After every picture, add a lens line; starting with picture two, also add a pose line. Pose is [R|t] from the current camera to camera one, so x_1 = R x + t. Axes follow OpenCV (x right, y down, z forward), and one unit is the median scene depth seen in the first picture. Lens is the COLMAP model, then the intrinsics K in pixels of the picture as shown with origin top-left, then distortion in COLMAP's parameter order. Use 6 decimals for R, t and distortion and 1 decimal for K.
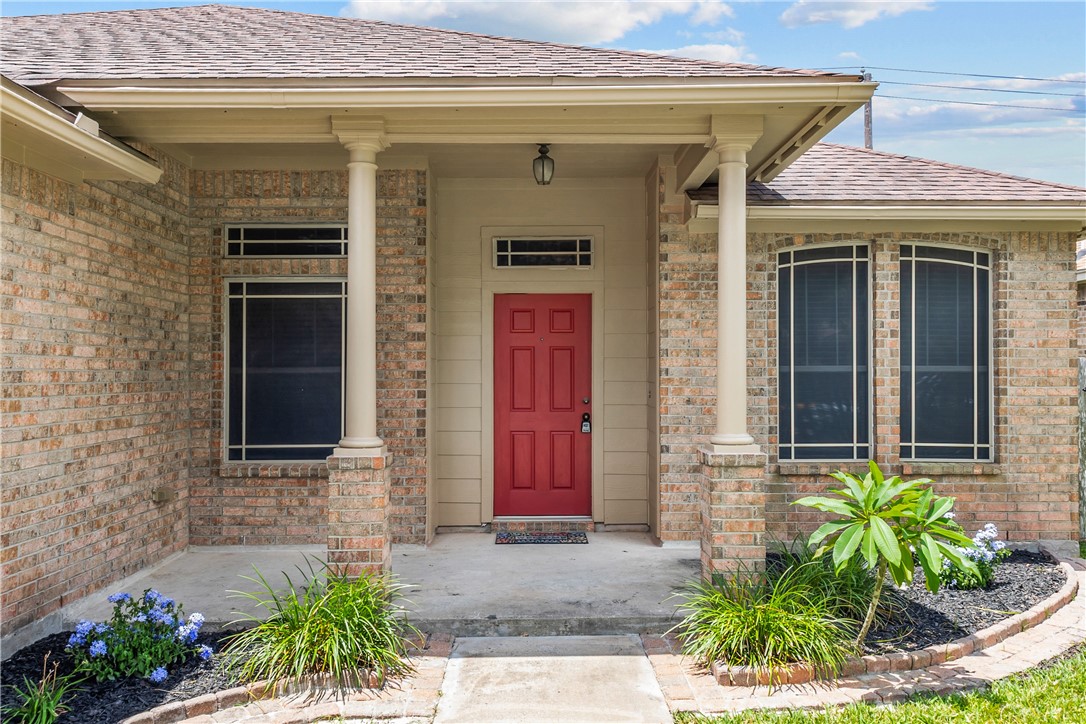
lens RADIAL K [[562.5, 0, 543.0], [0, 562.5, 362.0], [0, 0, 1]] dist [-0.000119, -0.000063]
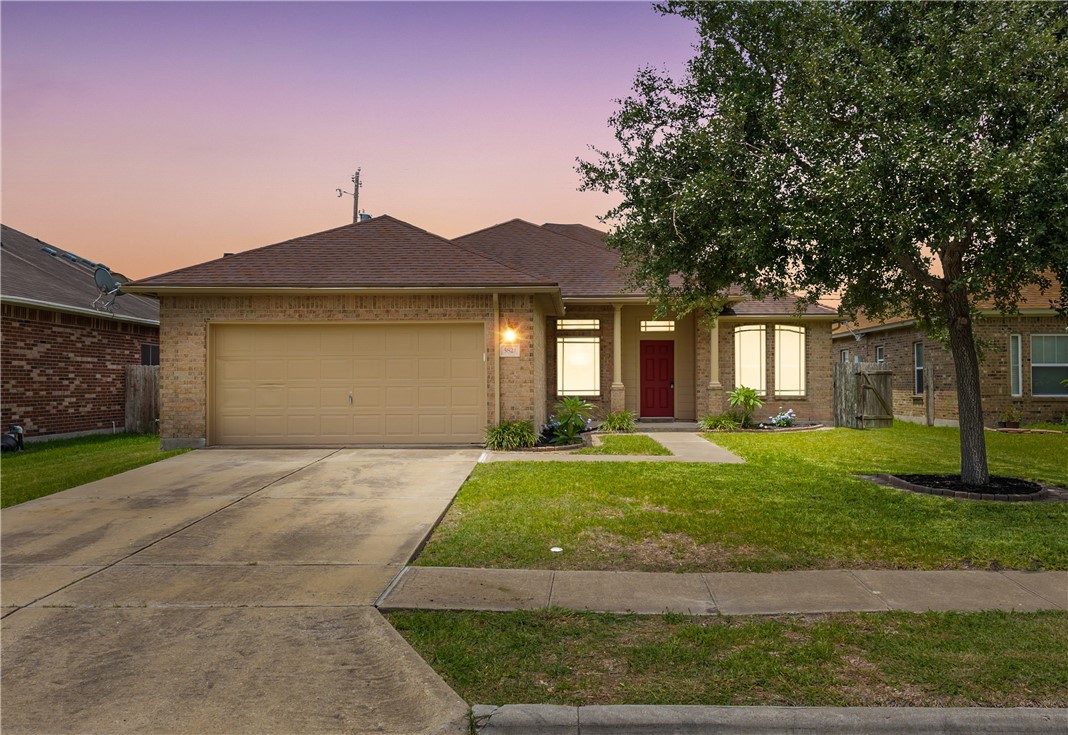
lens RADIAL K [[795.6, 0, 534.0], [0, 795.6, 367.5], [0, 0, 1]] dist [0.001052, 0.000095]
pose [[0.999464, -0.001051, -0.032709, -0.549105], [0.000648, 0.999924, -0.012328, 0.075039], [0.032719, 0.012300, 0.999389, -3.427335]]
